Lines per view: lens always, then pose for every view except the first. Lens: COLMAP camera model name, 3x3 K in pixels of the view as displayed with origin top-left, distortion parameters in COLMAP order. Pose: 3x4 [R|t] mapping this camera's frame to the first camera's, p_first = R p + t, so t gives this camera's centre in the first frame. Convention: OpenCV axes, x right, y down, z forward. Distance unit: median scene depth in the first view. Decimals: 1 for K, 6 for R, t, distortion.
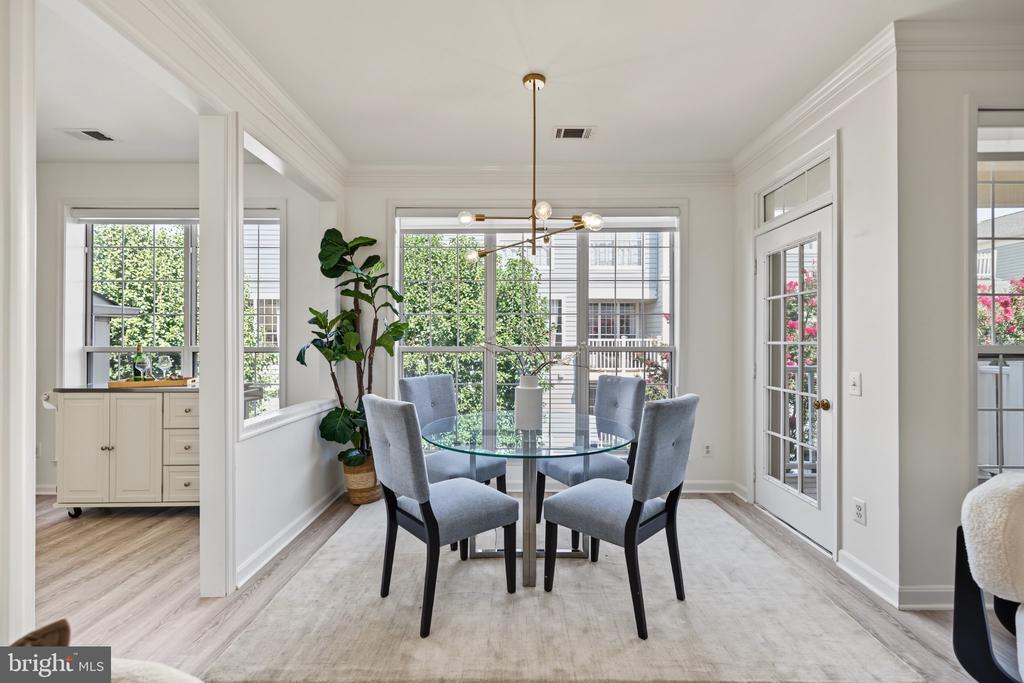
lens RADIAL K [[436.0, 0, 522.7], [0, 436.0, 337.3], [0, 0, 1]] dist [-0.000380, -0.000219]
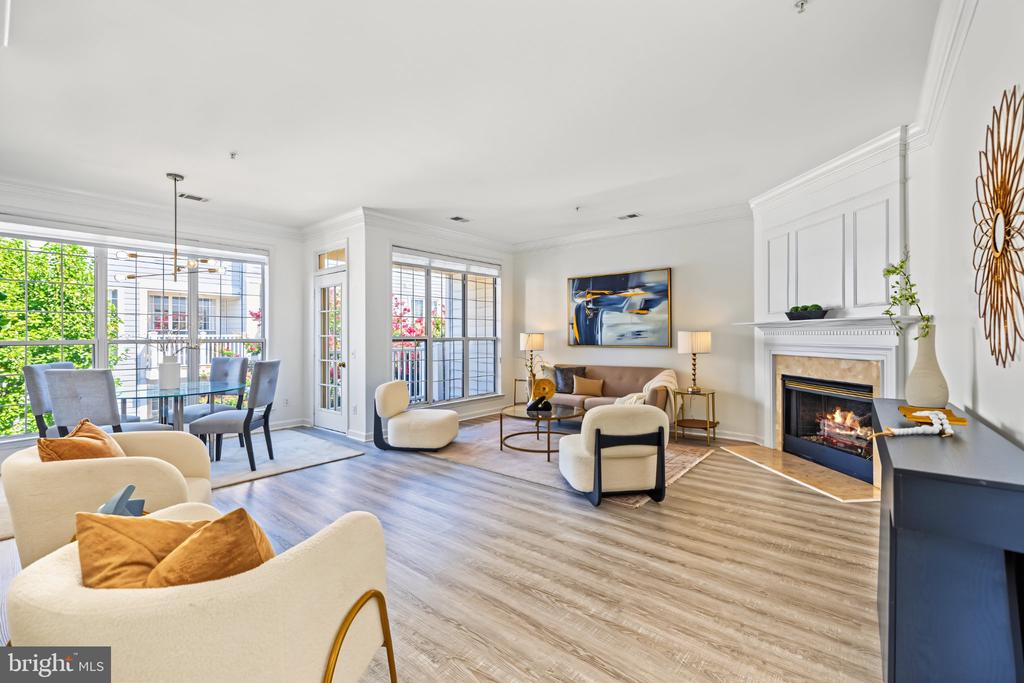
lens RADIAL K [[436.0, 0, 510.1], [0, 436.0, 336.7], [0, 0, 1]] dist [-0.000380, -0.000219]
pose [[0.651833, -0.006464, 0.758335, -0.429244], [0.000459, 0.999967, 0.008129, 0.001119], [-0.758362, -0.004951, 0.651815, -1.109443]]
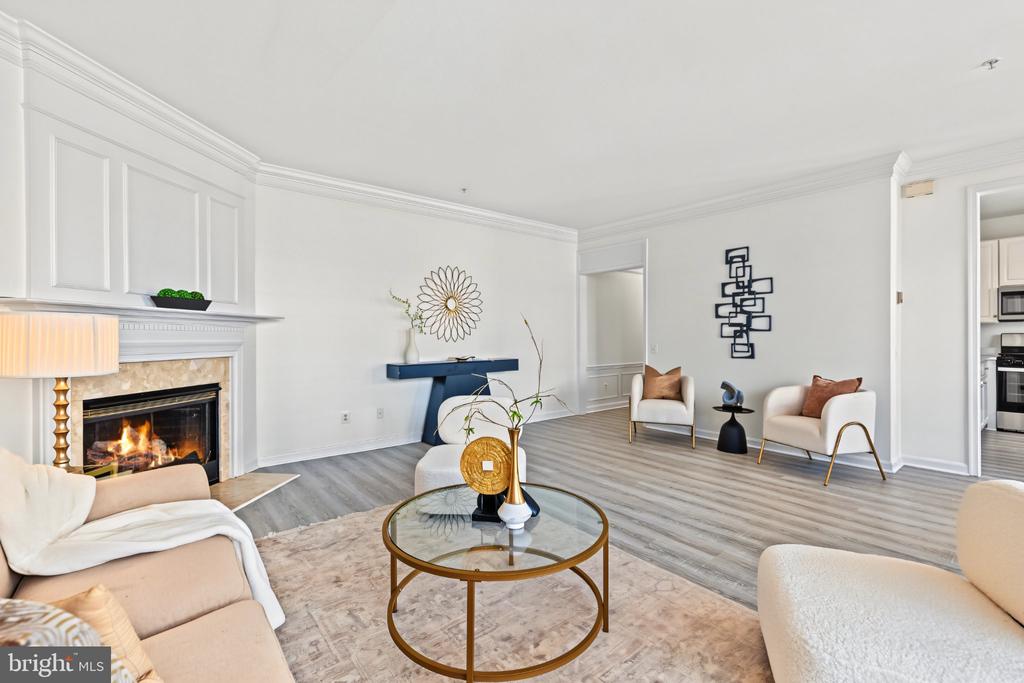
lens RADIAL K [[436.0, 0, 516.5], [0, 436.0, 340.9], [0, 0, 1]] dist [-0.000380, -0.000219]
pose [[-0.781284, 0.003967, -0.624163, 1.652380], [0.005185, 0.999987, -0.000135, 0.044996], [0.624154, -0.003342, -0.781294, 0.717403]]
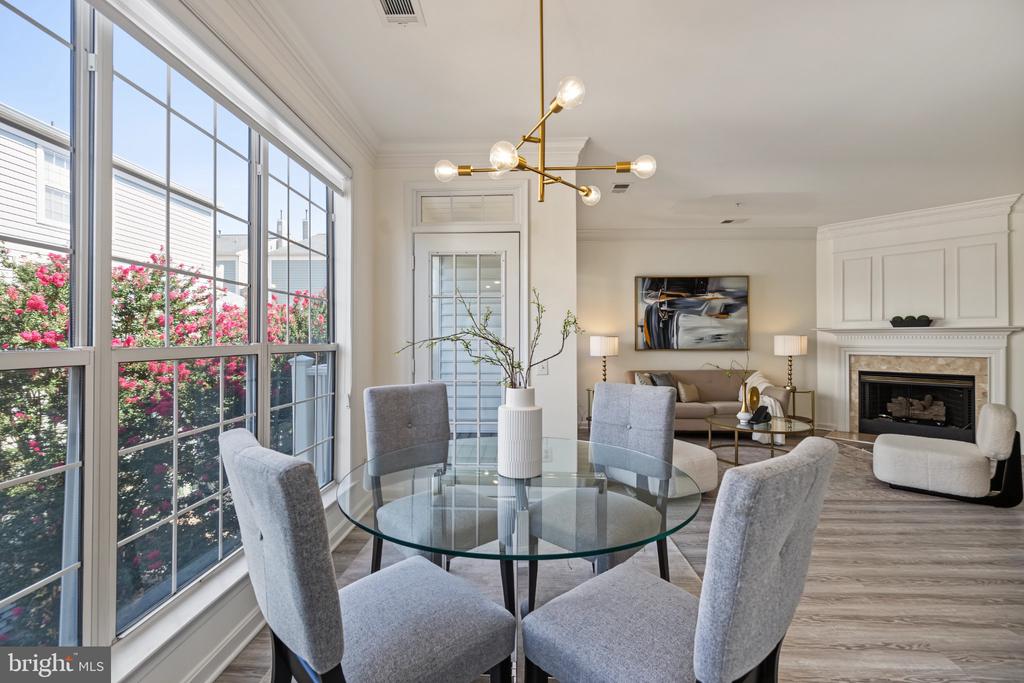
lens RADIAL K [[436.0, 0, 508.8], [0, 436.0, 338.2], [0, 0, 1]] dist [-0.000380, -0.000219]
pose [[0.047371, -0.000515, 0.998877, -0.660351], [-0.005541, 0.999984, 0.000778, 0.014658], [-0.998862, -0.005571, 0.047368, 1.037166]]
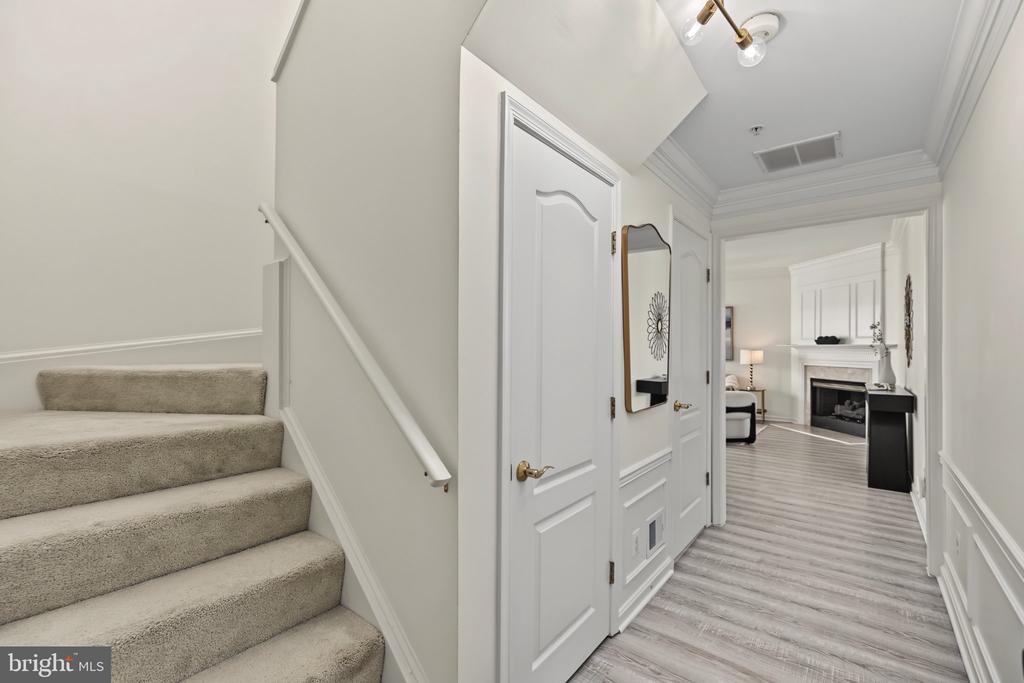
lens RADIAL K [[436.0, 0, 514.3], [0, 436.0, 347.3], [0, 0, 1]] dist [-0.000380, -0.000219]
pose [[0.646530, -0.000320, 0.762888, -1.888055], [-0.005861, 0.999968, 0.005386, -0.035478], [-0.762866, -0.007954, 0.646508, -1.158312]]
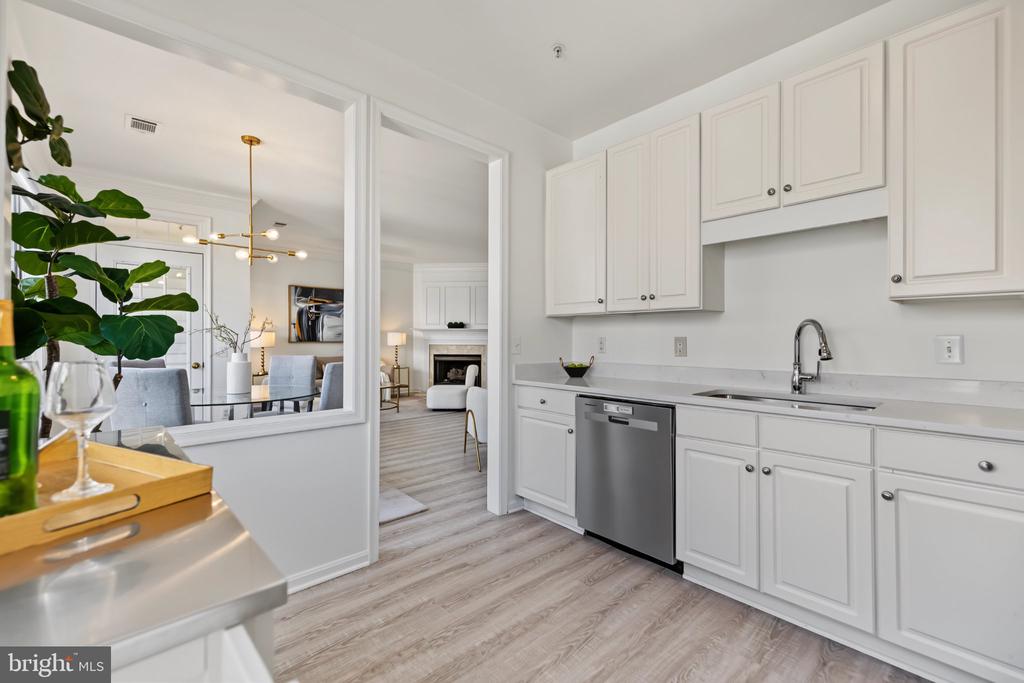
lens RADIAL K [[436.0, 0, 515.0], [0, 436.0, 339.4], [0, 0, 1]] dist [-0.000380, -0.000219]
pose [[-0.664625, -0.008534, 0.747128, -1.646678], [-0.011684, 0.999931, 0.001028, 0.036501], [-0.747086, -0.008046, -0.664679, 1.324585]]
